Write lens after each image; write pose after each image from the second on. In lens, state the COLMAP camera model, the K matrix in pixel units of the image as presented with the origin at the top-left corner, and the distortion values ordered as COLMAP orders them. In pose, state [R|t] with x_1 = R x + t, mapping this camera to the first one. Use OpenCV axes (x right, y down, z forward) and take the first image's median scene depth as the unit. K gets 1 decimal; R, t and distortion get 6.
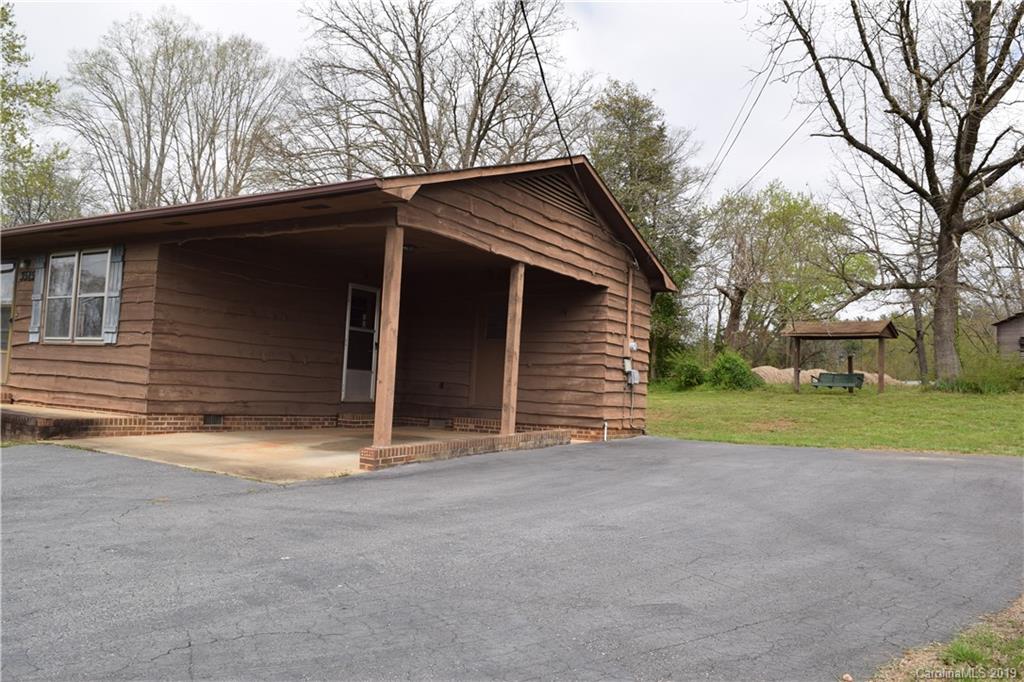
lens RADIAL K [[807.1, 0, 512.3], [0, 807.1, 341.2], [0, 0, 1]] dist [-0.091308, 0.024242]
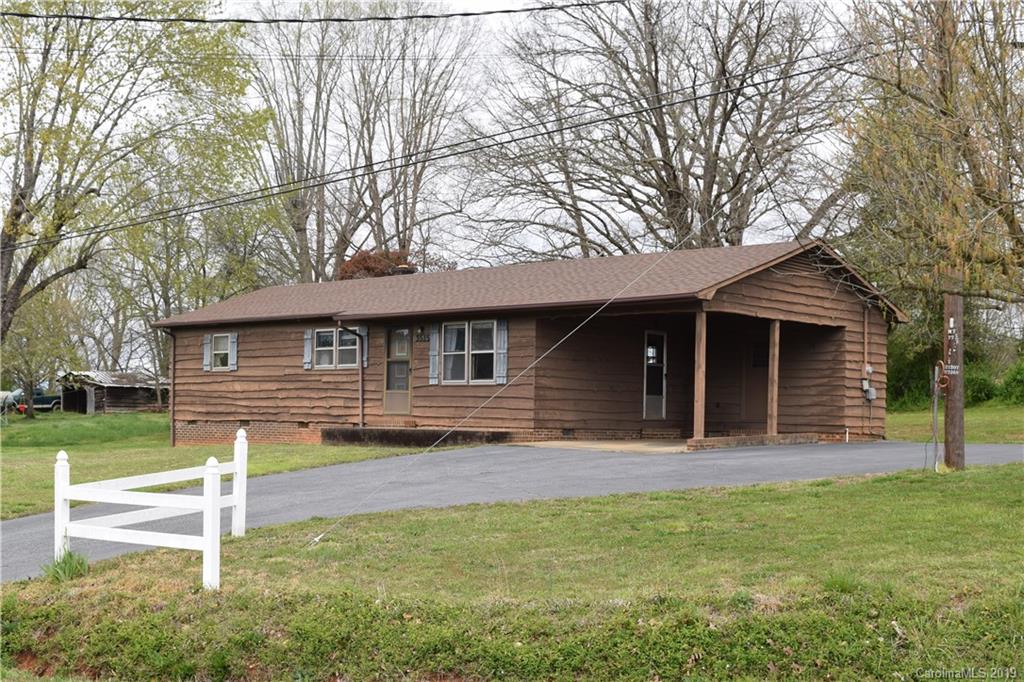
lens RADIAL K [[1227.2, 0, 488.0], [0, 1227.2, 391.9], [0, 0, 1]] dist [0.001571, 0.000000]
pose [[0.972778, -0.034707, -0.229125, 0.005684], [0.042425, 0.998683, 0.028842, -0.046348], [0.227822, -0.037777, 0.972970, -1.188408]]
